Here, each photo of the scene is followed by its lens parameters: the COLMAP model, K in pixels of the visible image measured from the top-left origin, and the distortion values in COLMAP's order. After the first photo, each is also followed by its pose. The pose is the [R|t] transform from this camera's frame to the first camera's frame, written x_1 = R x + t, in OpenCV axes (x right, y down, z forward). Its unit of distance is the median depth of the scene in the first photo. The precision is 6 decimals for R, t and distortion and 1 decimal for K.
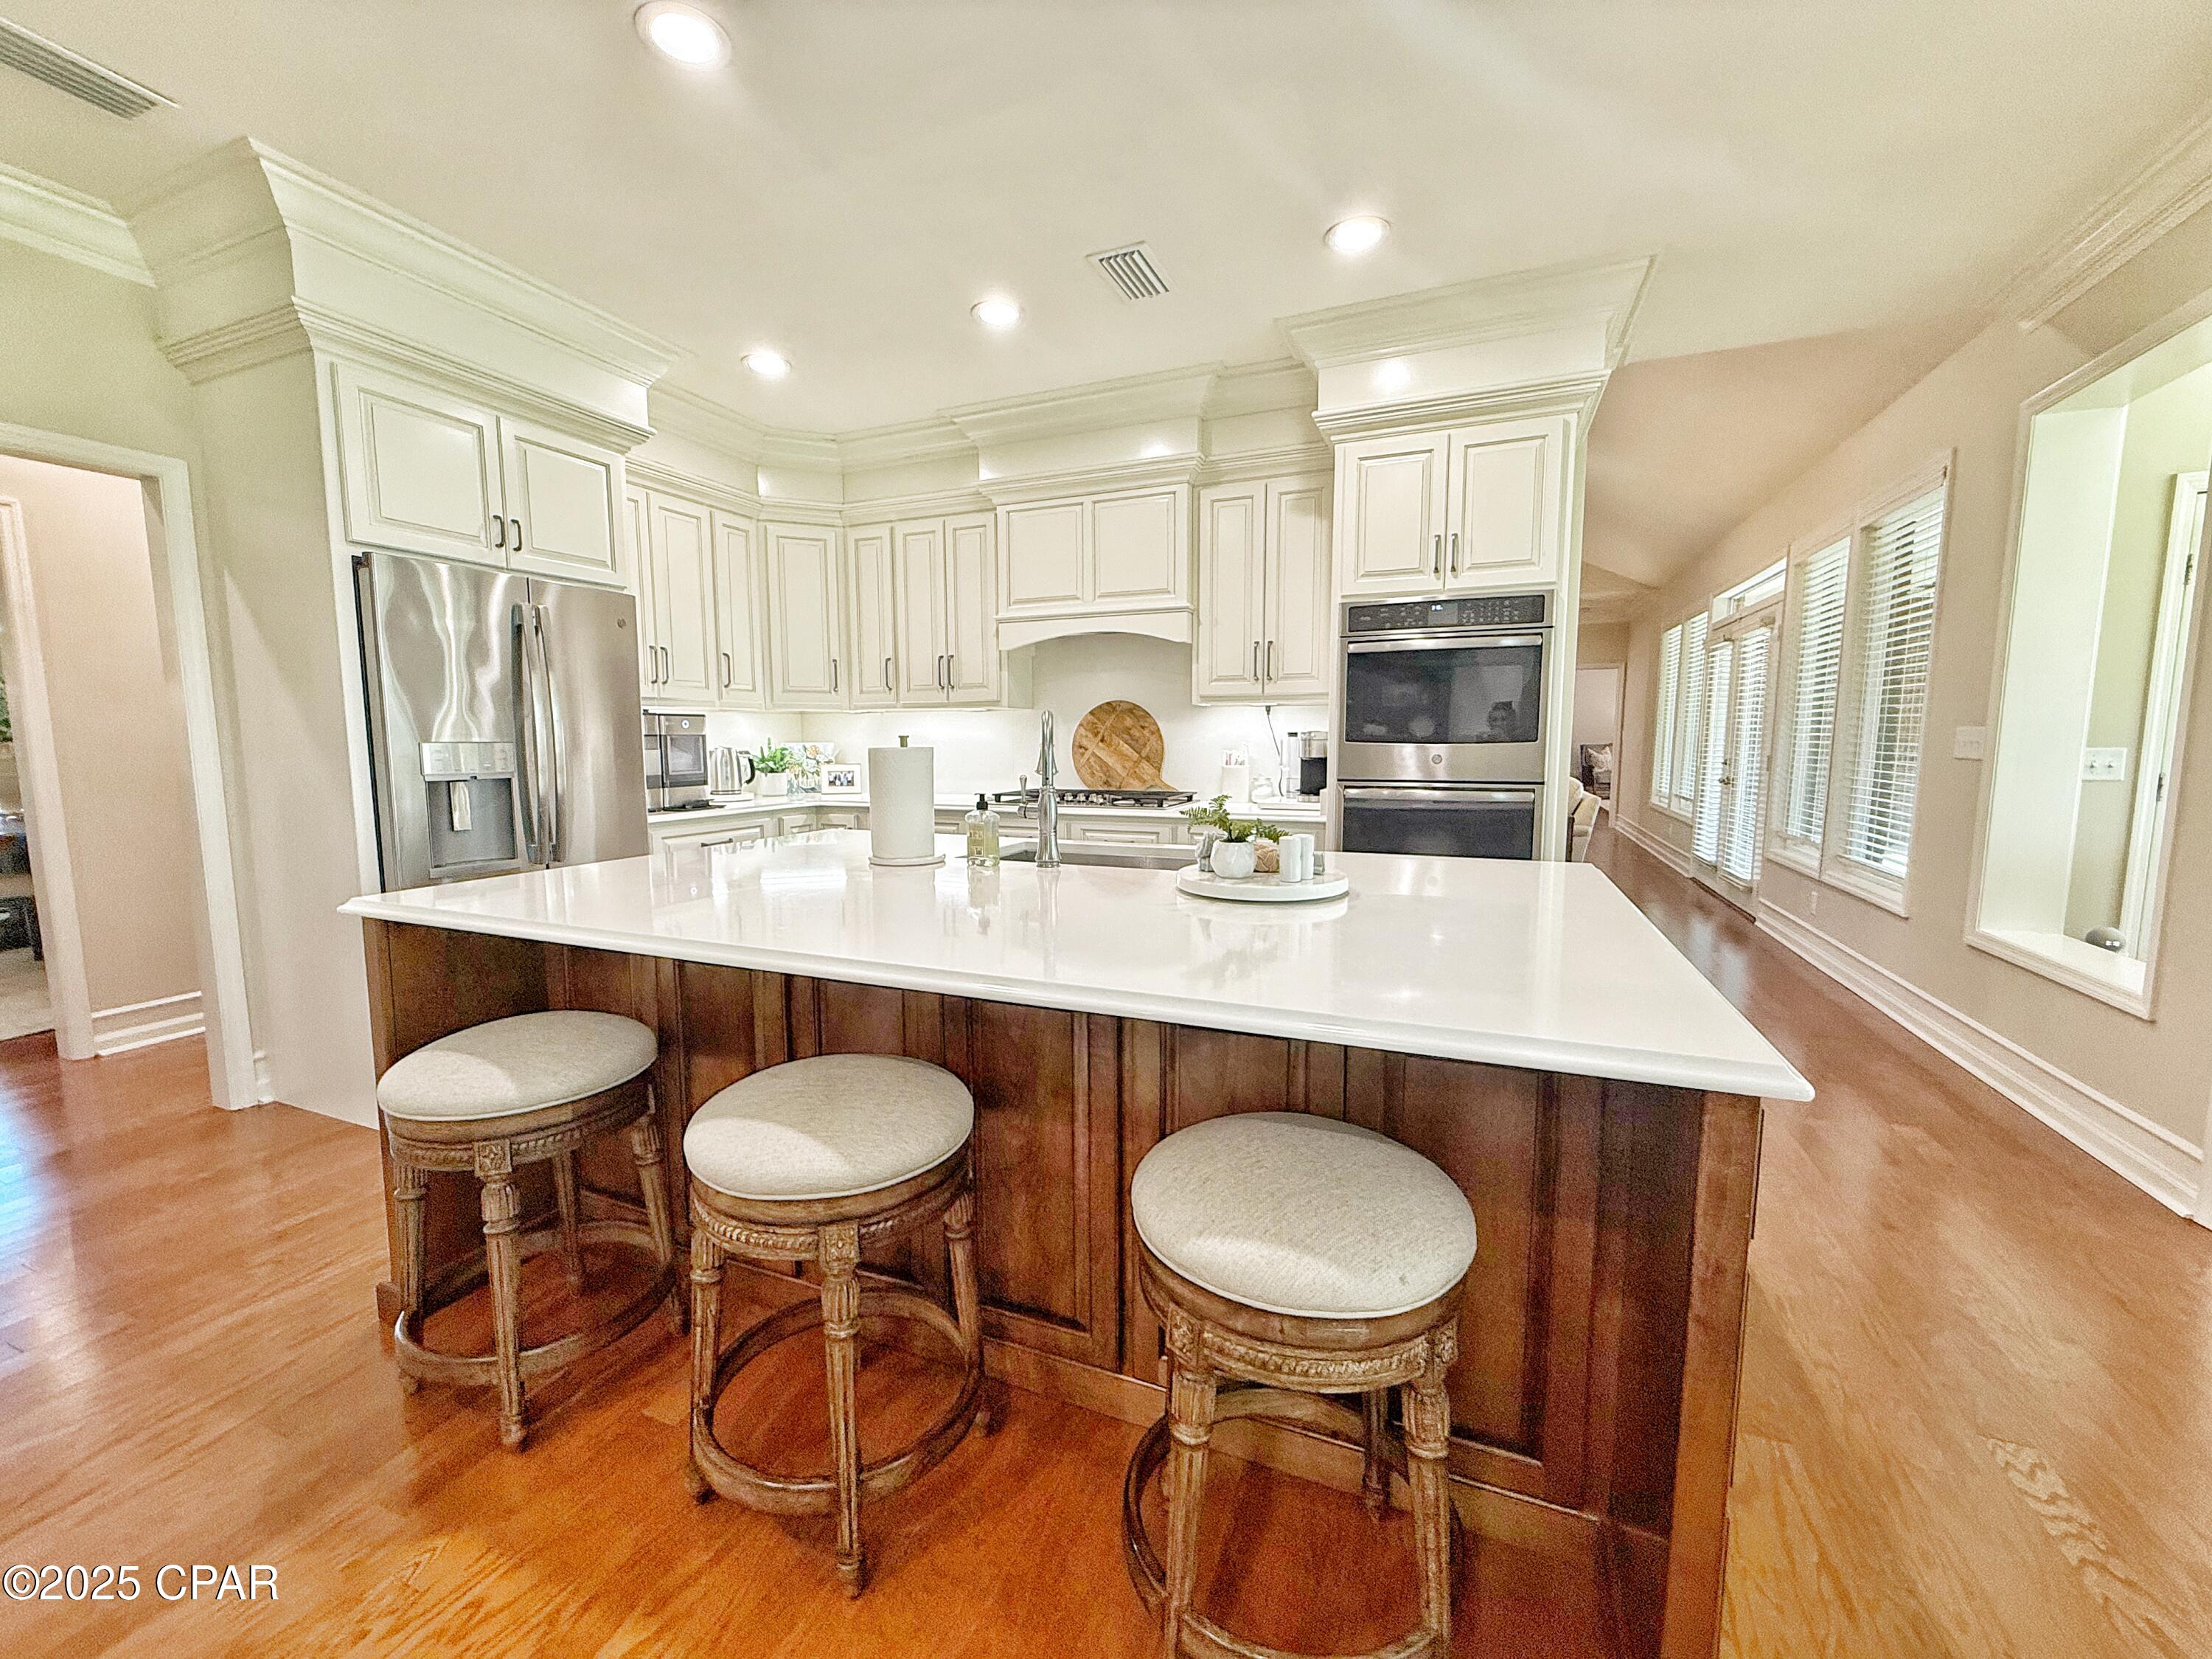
lens RADIAL K [[887.2, 0, 1105.7], [0, 887.2, 833.9], [0, 0, 1]] dist [-0.001290, -0.000463]
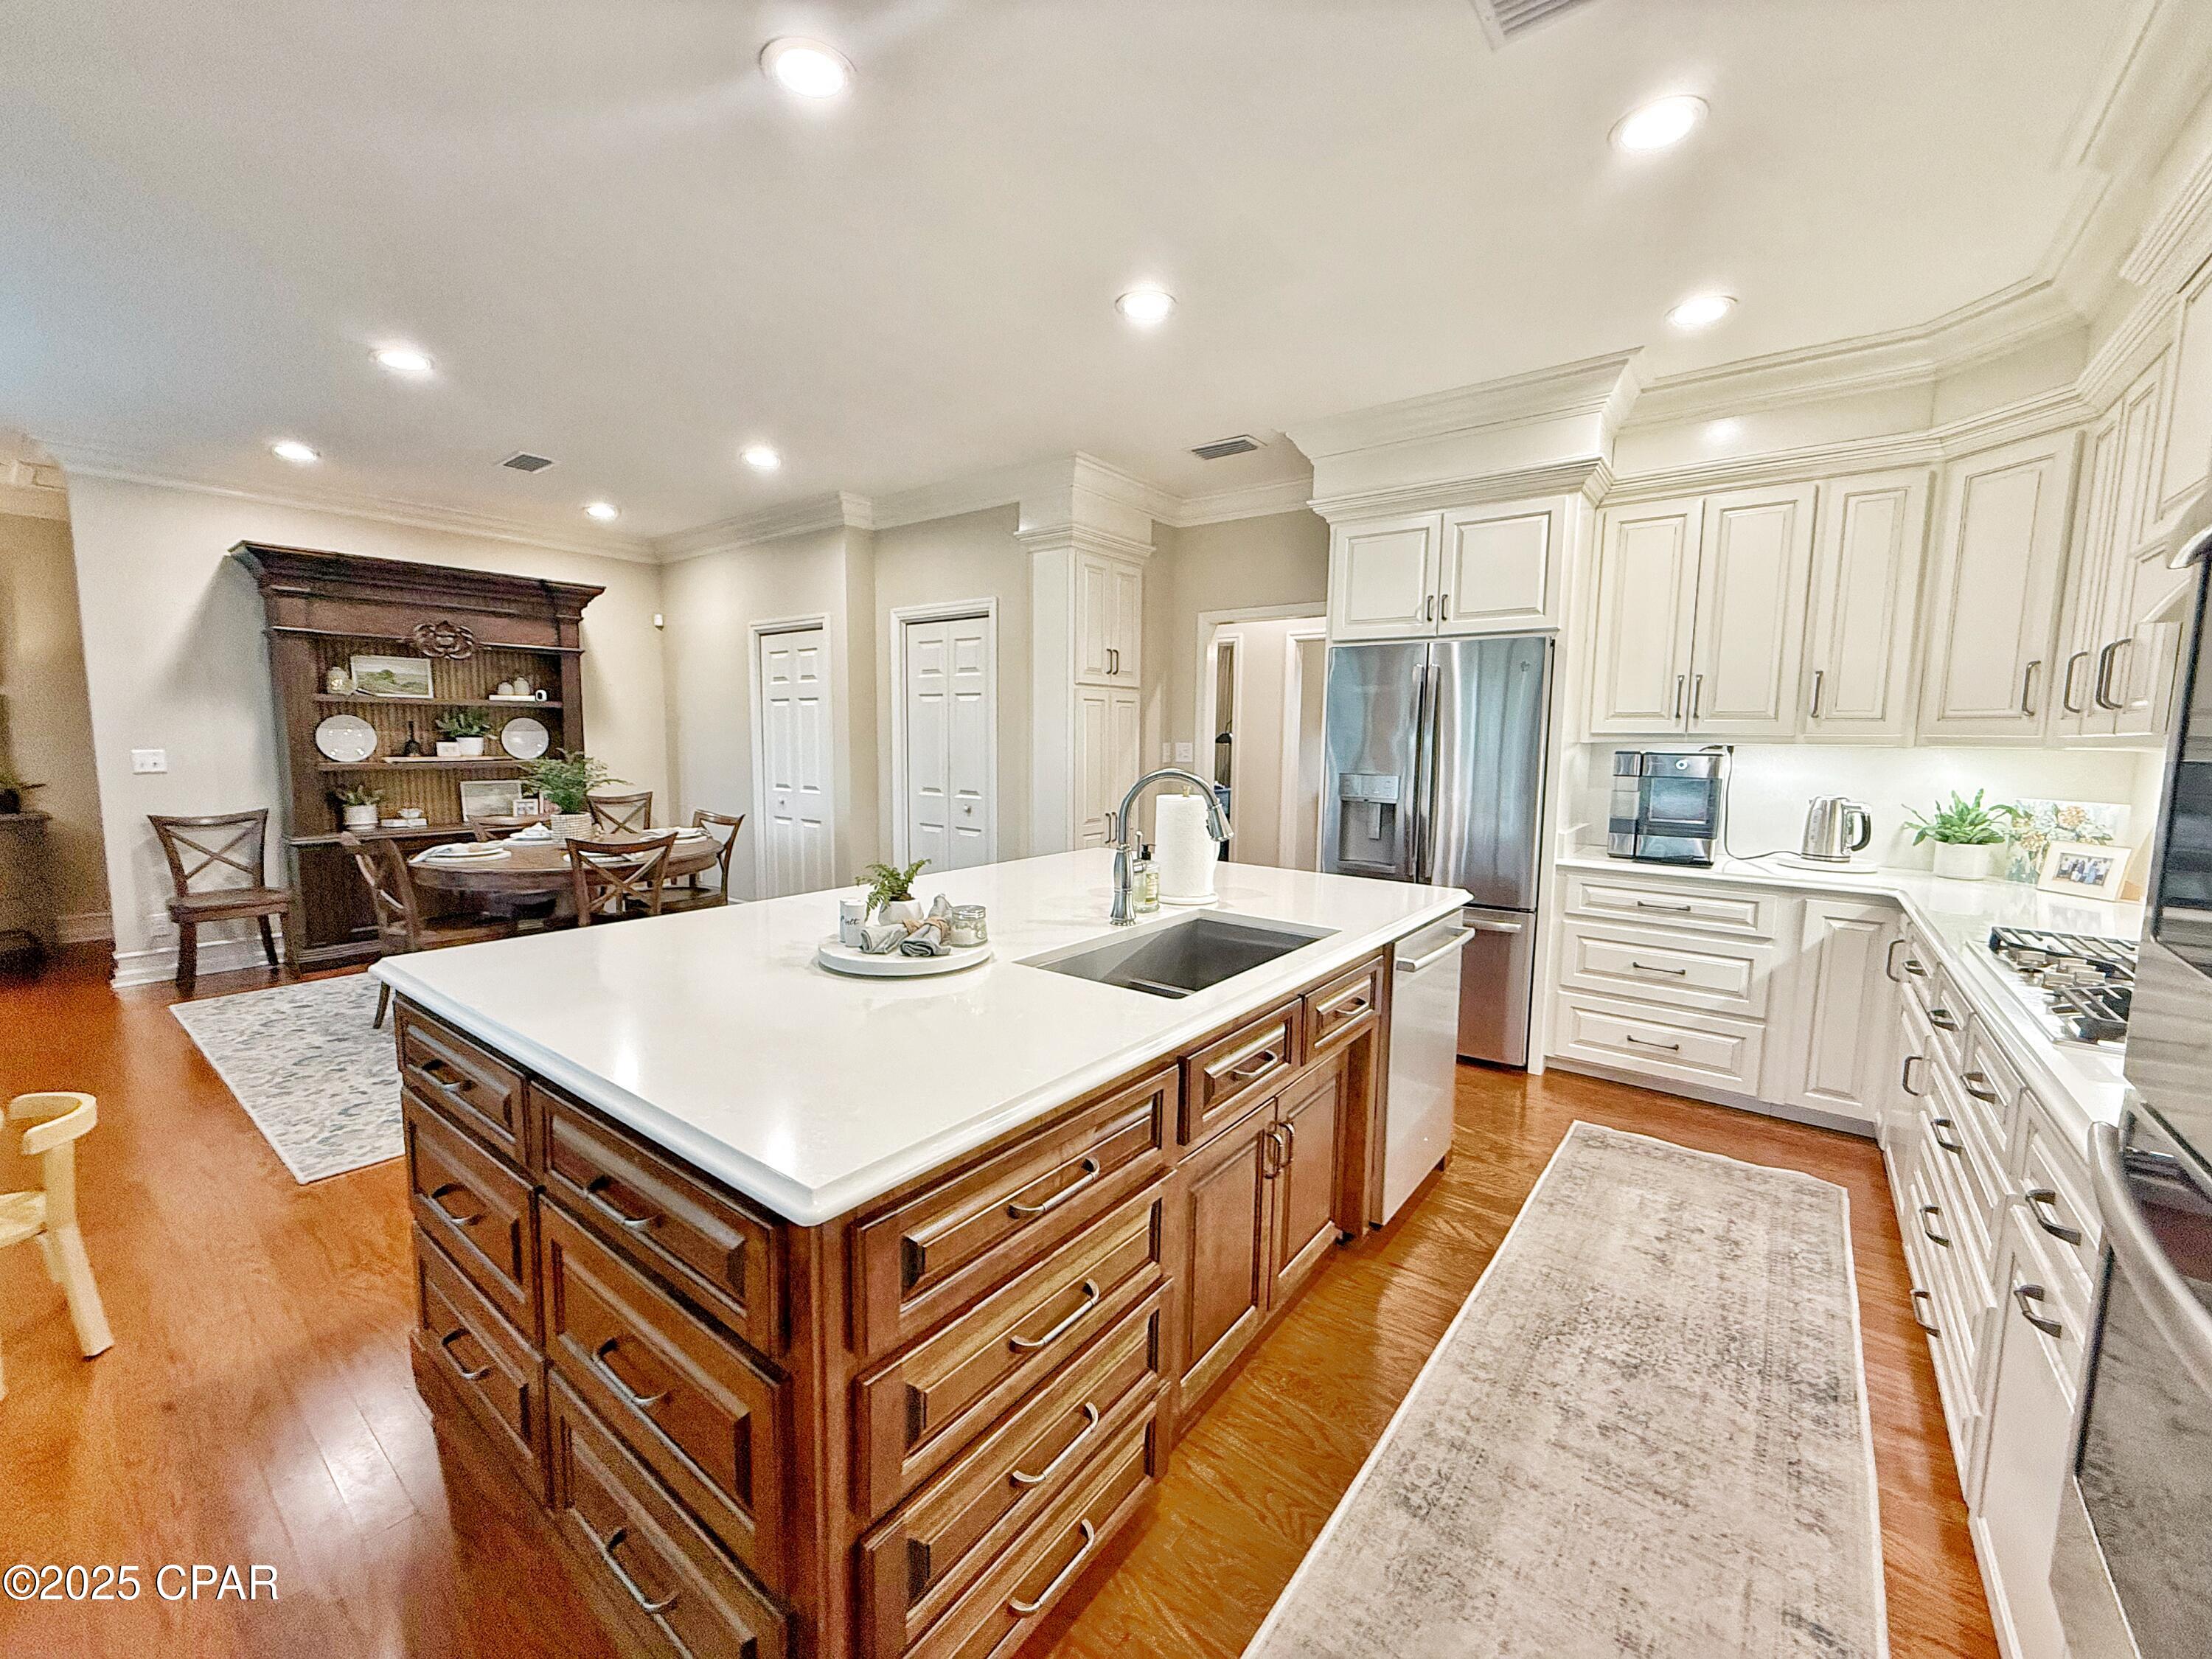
lens RADIAL K [[887.2, 0, 1104.5], [0, 887.2, 831.9], [0, 0, 1]] dist [-0.001290, -0.000463]
pose [[-0.265114, 0.103193, -0.958679, 0.507581], [-0.117409, 0.983403, 0.138322, -0.115538], [0.957042, 0.149229, -0.248599, 0.704272]]
